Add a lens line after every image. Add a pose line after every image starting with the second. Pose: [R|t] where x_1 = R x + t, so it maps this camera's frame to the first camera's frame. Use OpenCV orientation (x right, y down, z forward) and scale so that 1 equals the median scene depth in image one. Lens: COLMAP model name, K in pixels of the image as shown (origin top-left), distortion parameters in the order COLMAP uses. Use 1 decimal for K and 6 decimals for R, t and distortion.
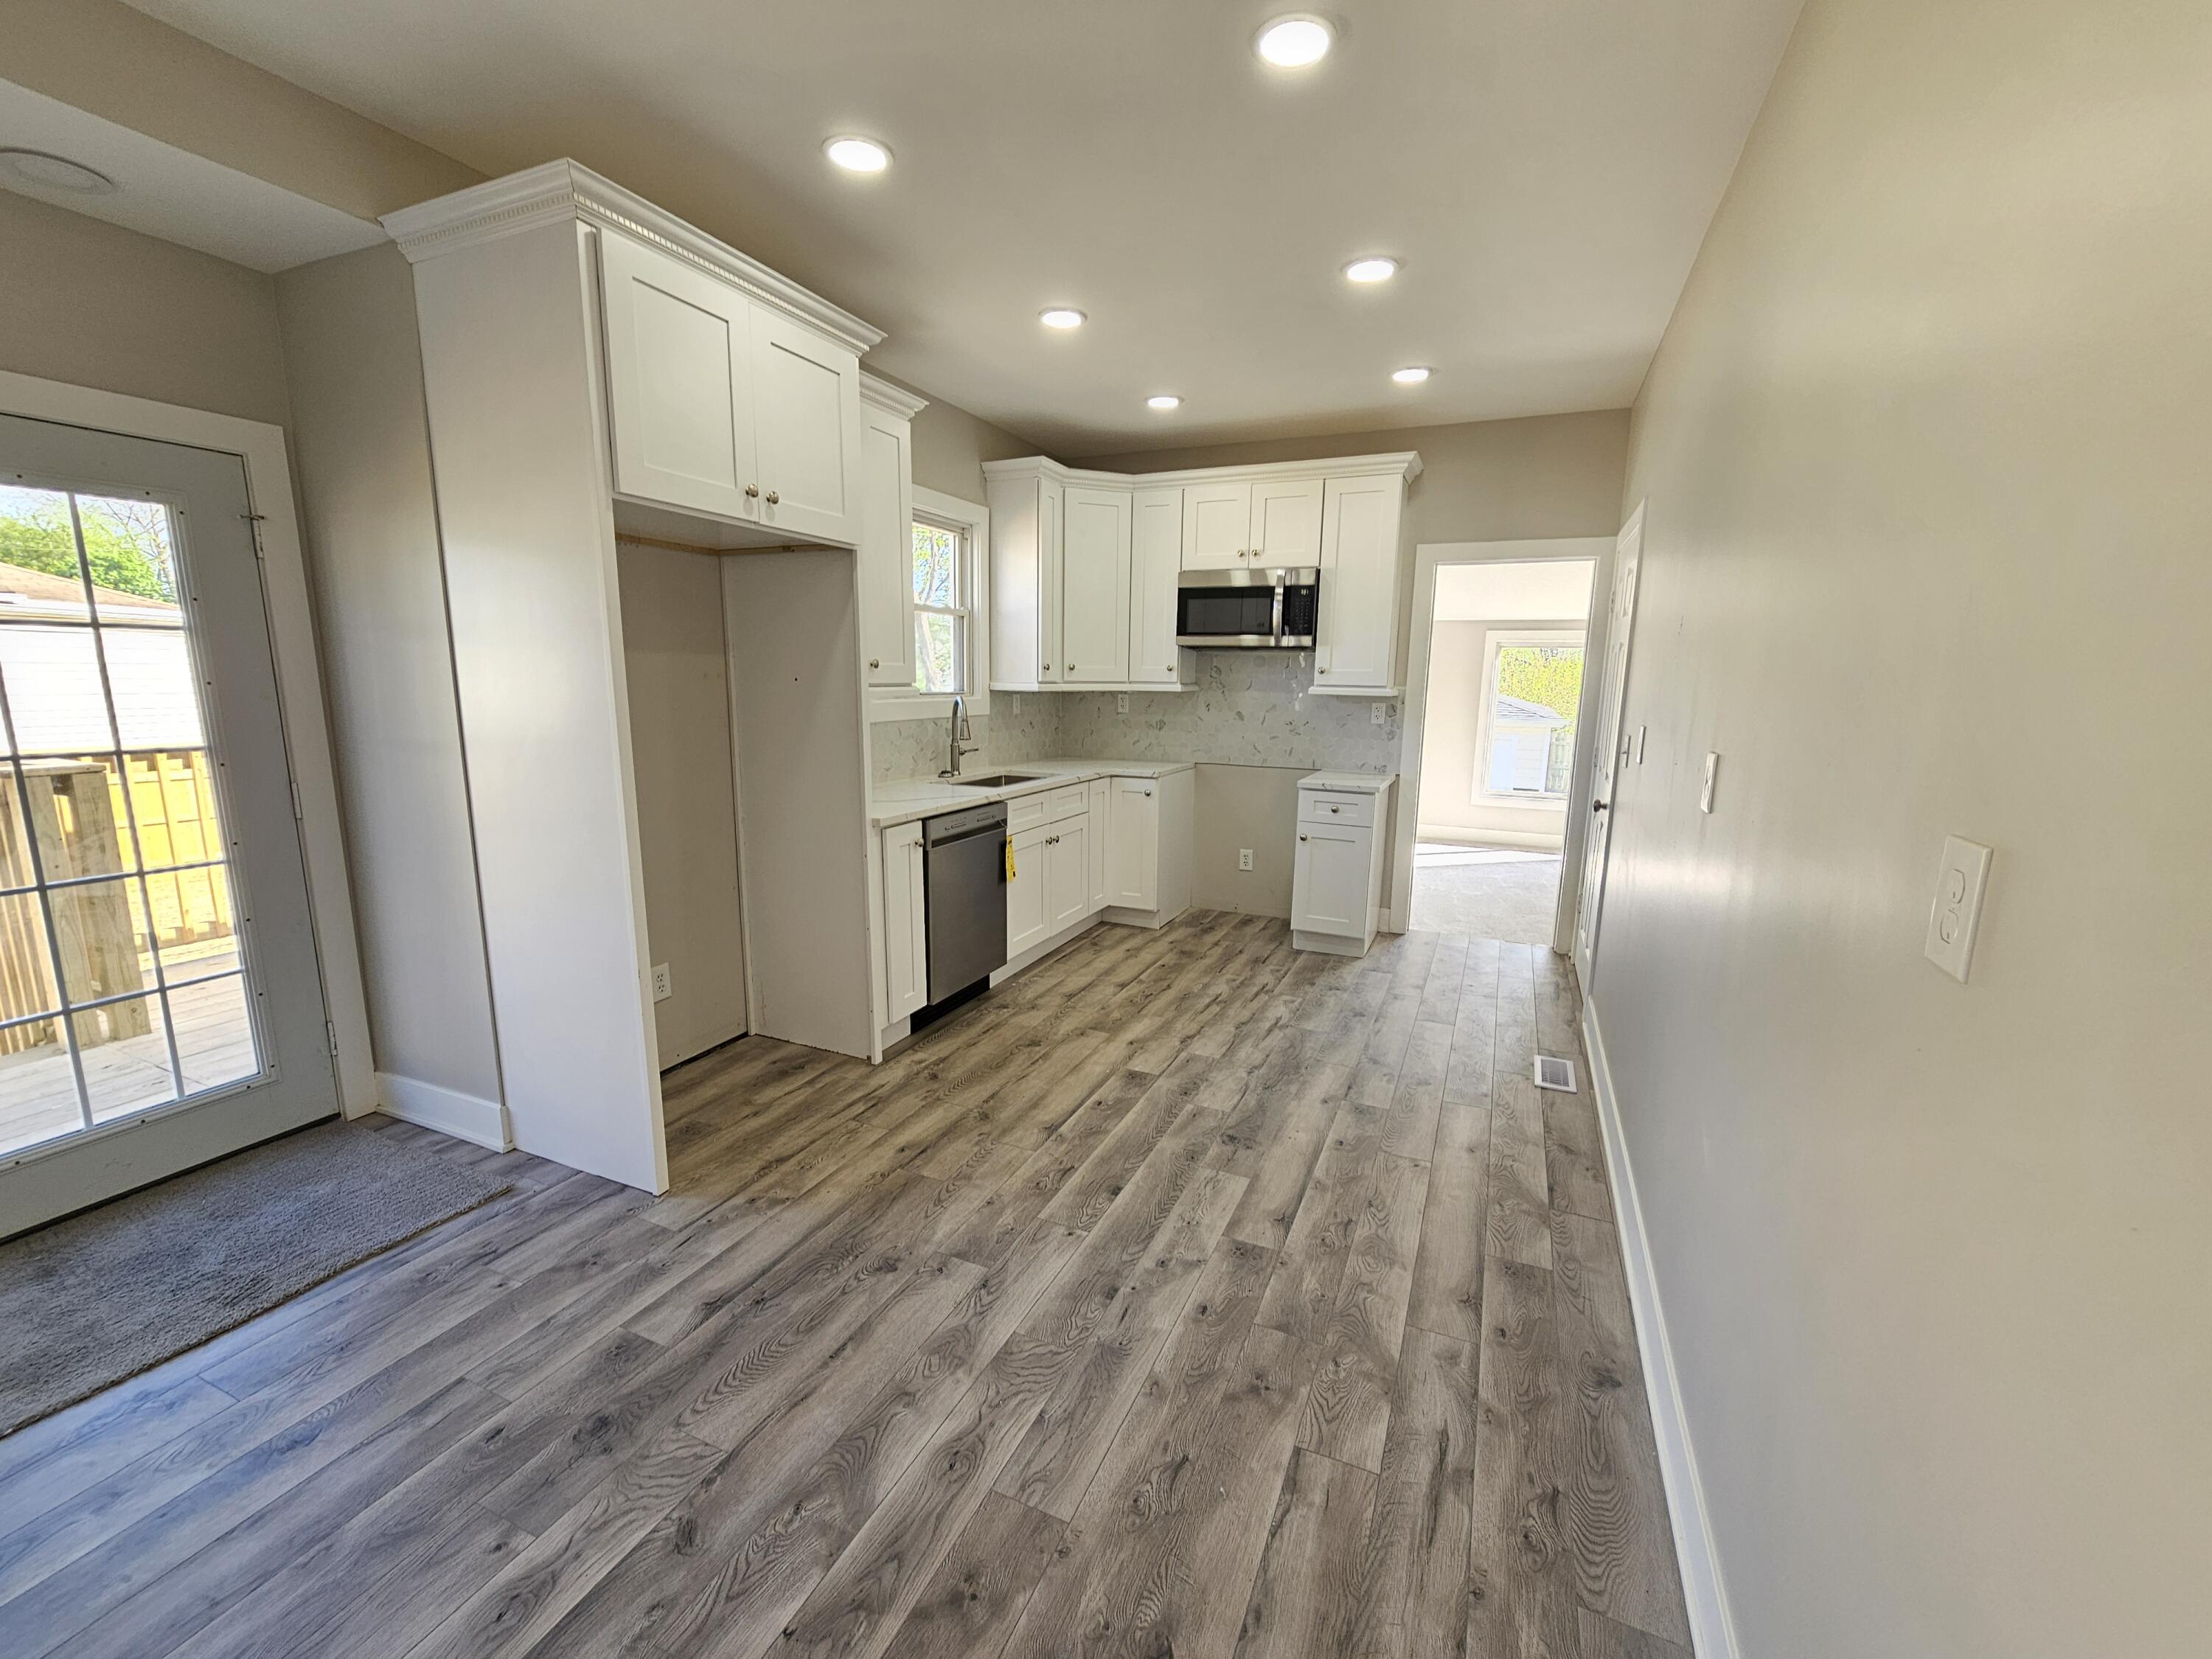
lens RADIAL K [[908.7, 0, 1106.9], [0, 908.7, 833.6], [0, 0, 1]] dist [-0.006331, 0.002553]
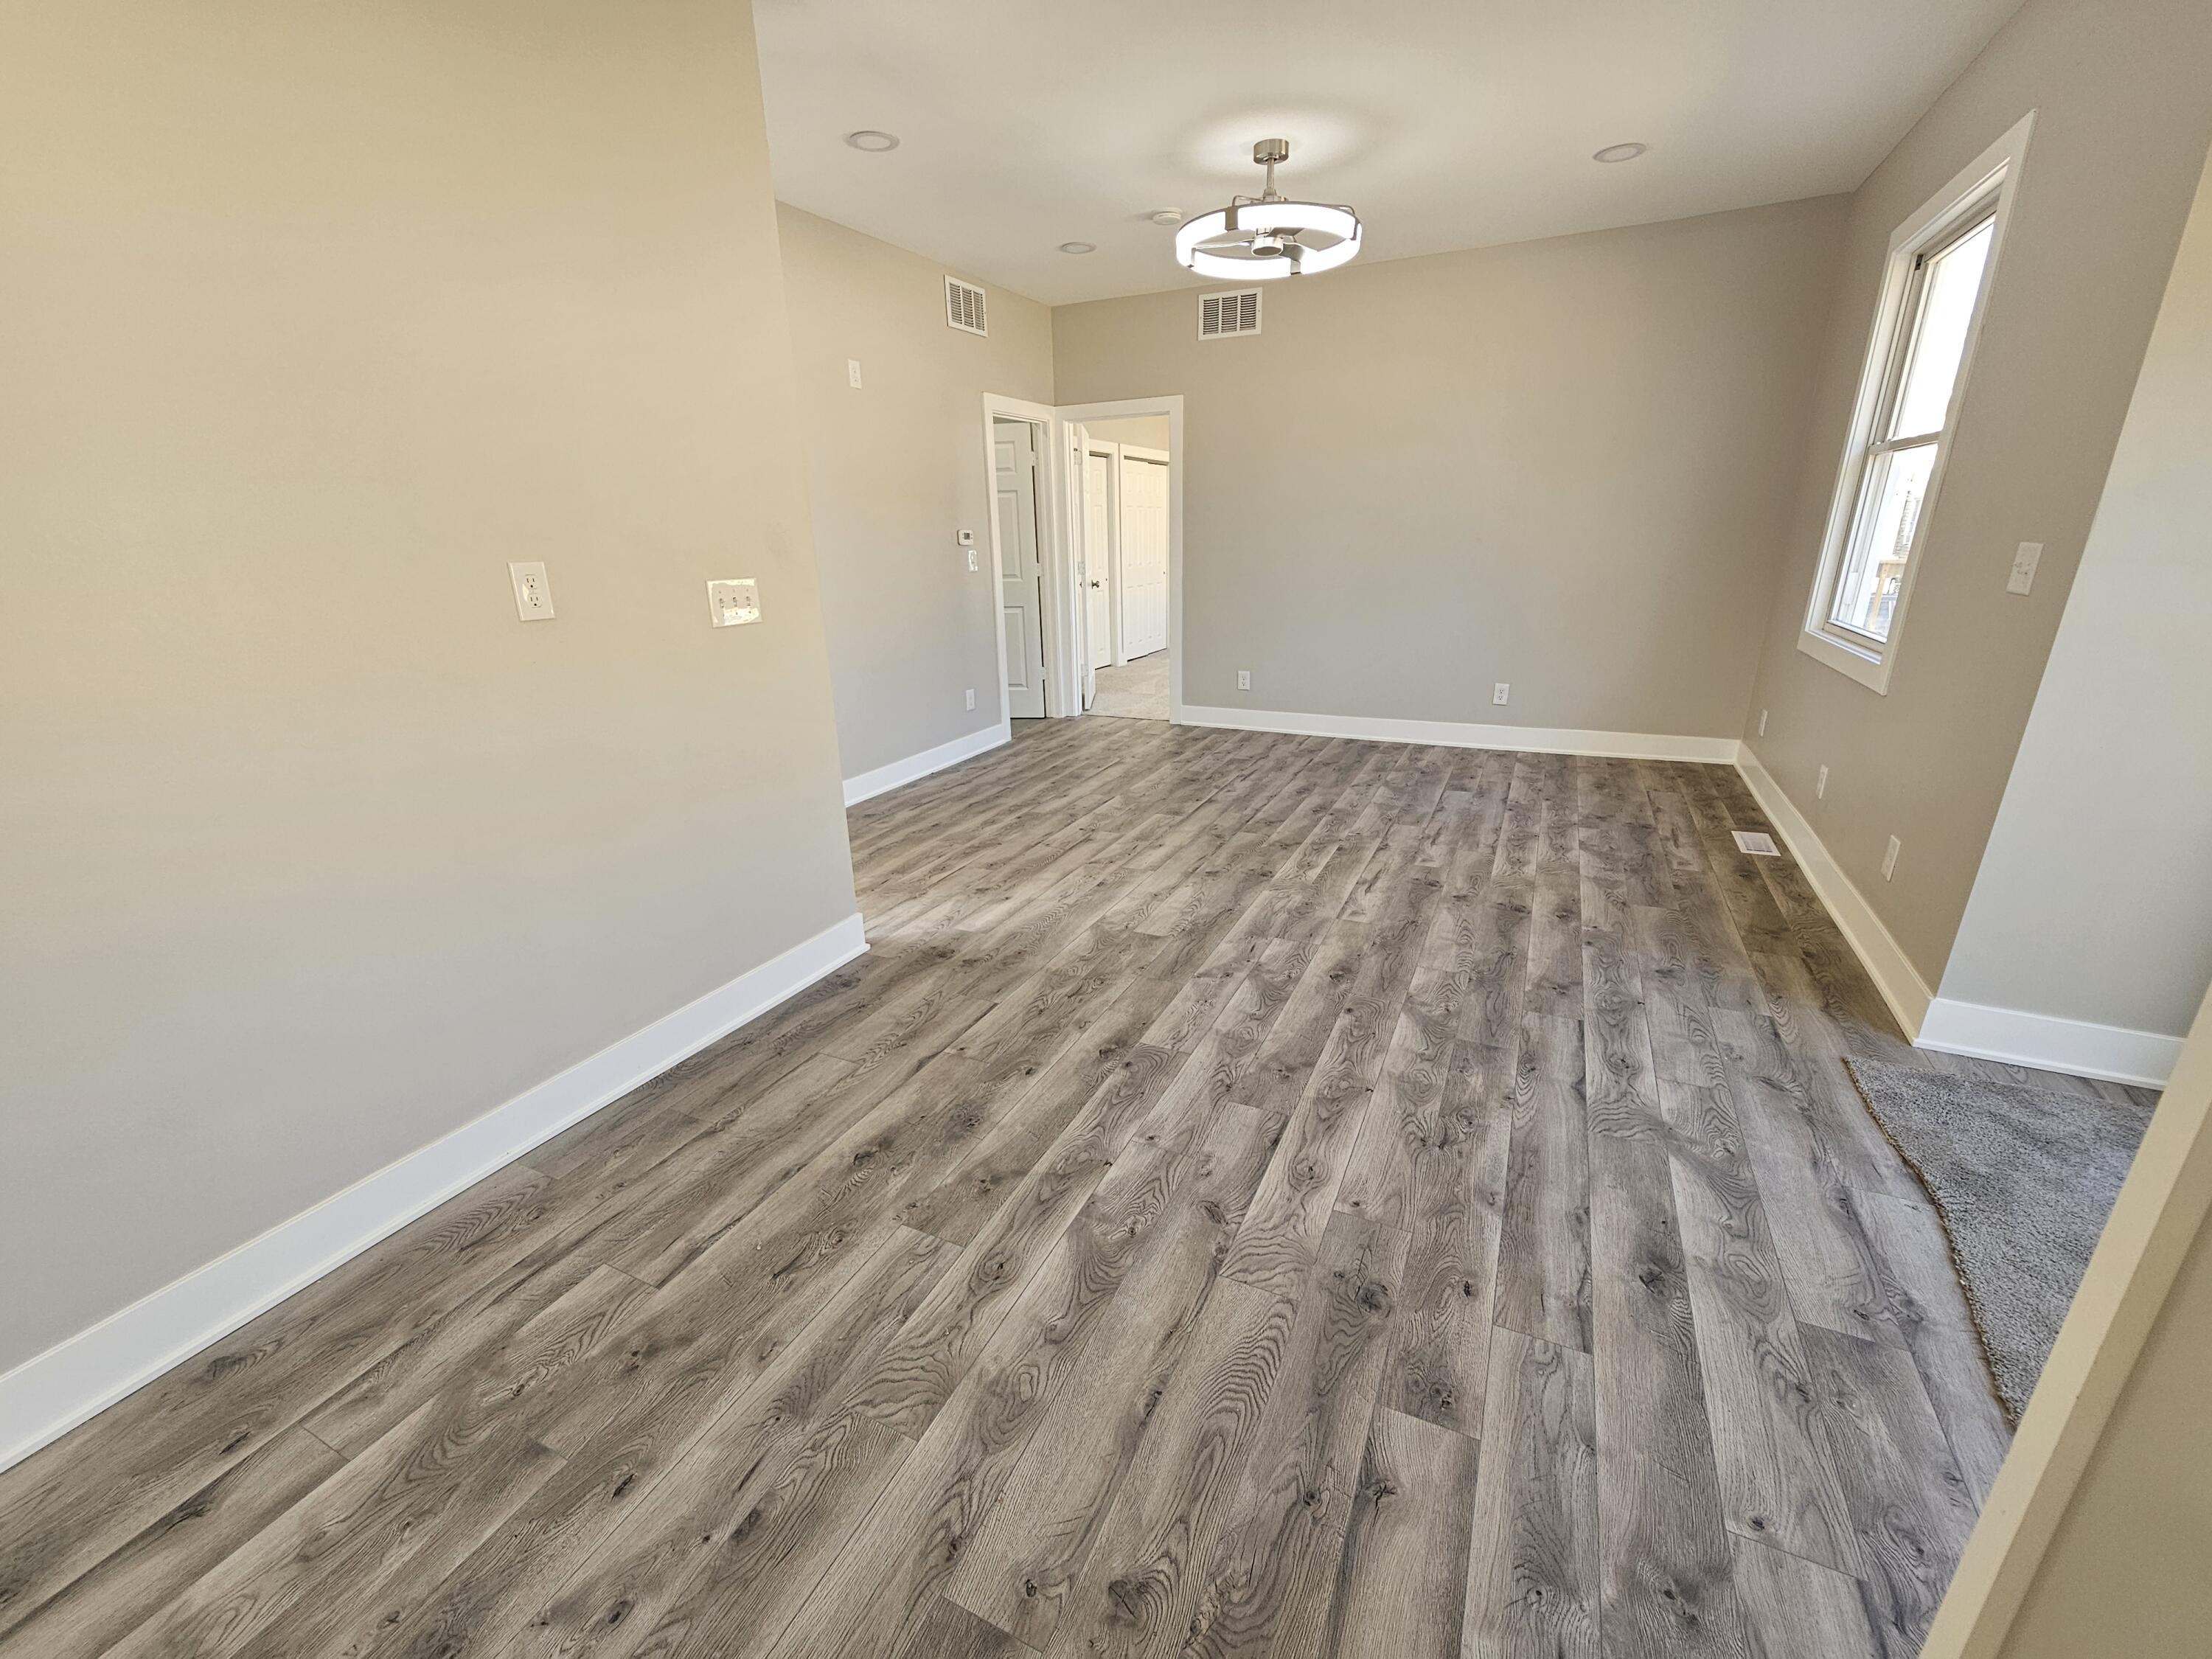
lens RADIAL K [[908.7, 0, 1104.2], [0, 908.7, 840.3], [0, 0, 1]] dist [-0.006331, 0.002553]
pose [[-0.999234, -0.005840, 0.038698, -0.153054], [0.013649, 0.874719, 0.484438, -0.112216], [-0.036679, 0.484595, -0.873969, 0.779686]]
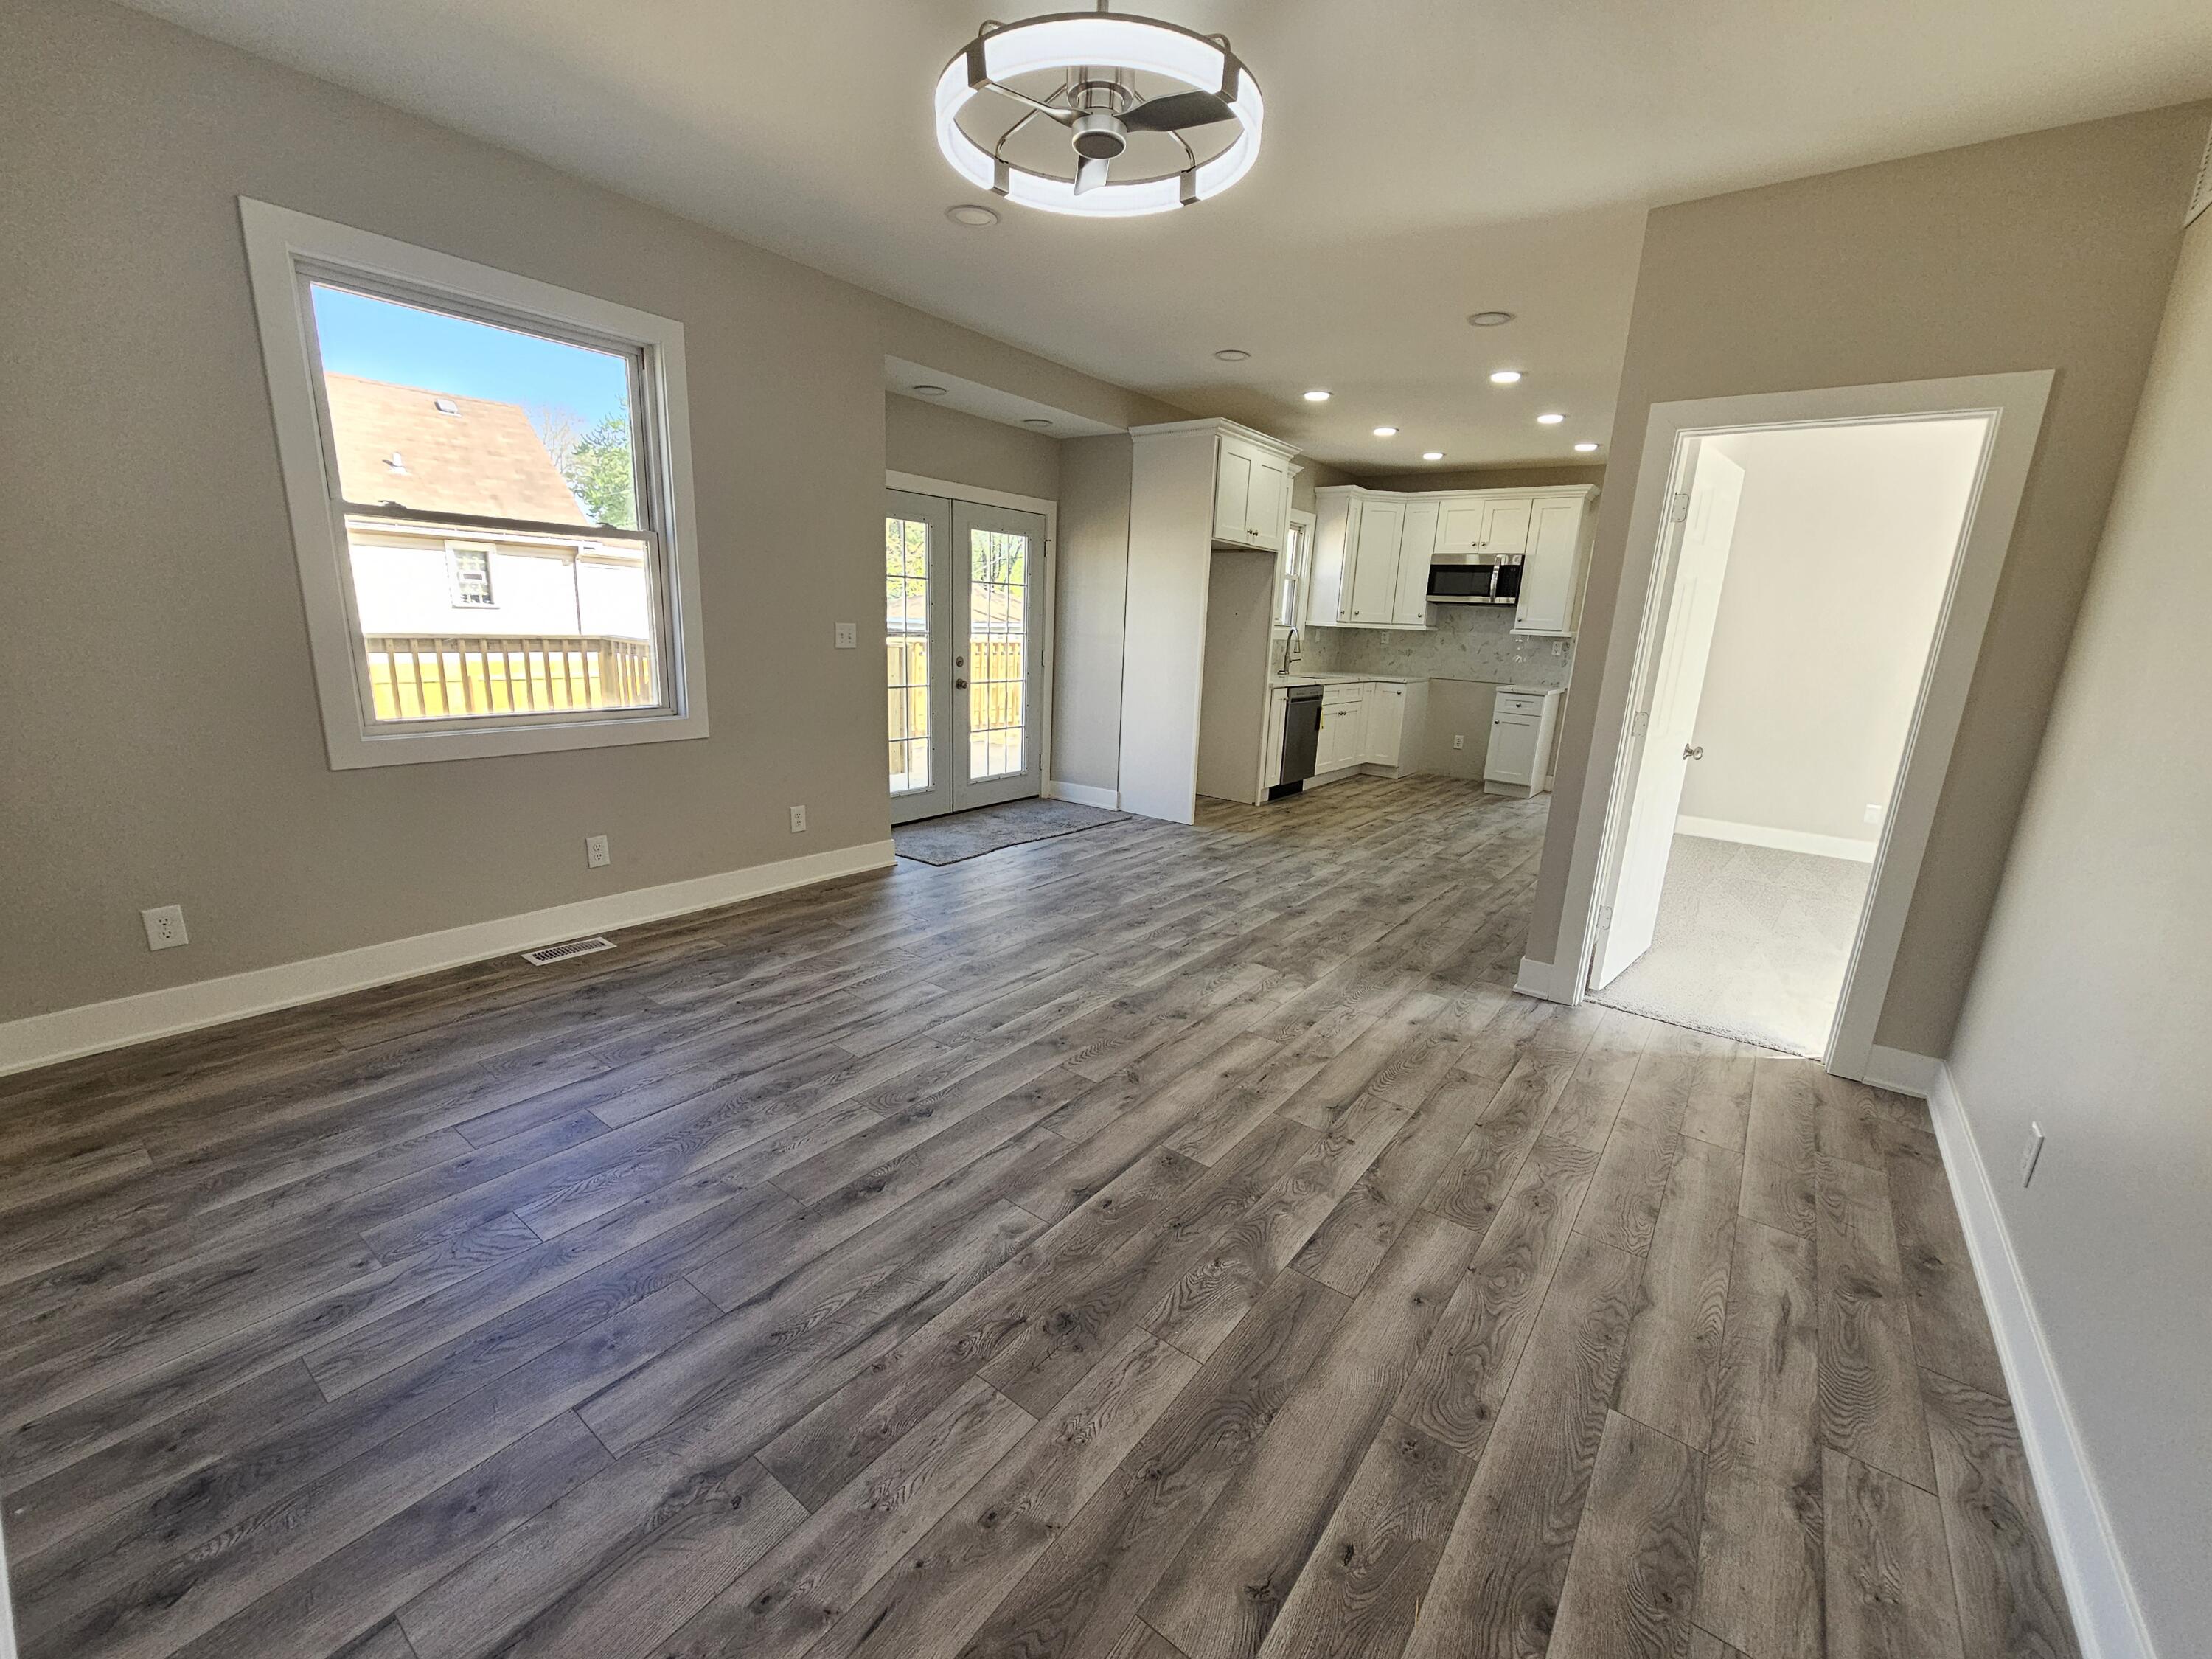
lens RADIAL K [[908.7, 0, 1109.6], [0, 908.7, 838.4], [0, 0, 1]] dist [-0.006331, 0.002553]
pose [[0.973360, 0.082837, -0.213794, -0.126217], [-0.069650, 0.995216, 0.068508, 0.196275], [0.218447, -0.051792, 0.974474, -0.995198]]
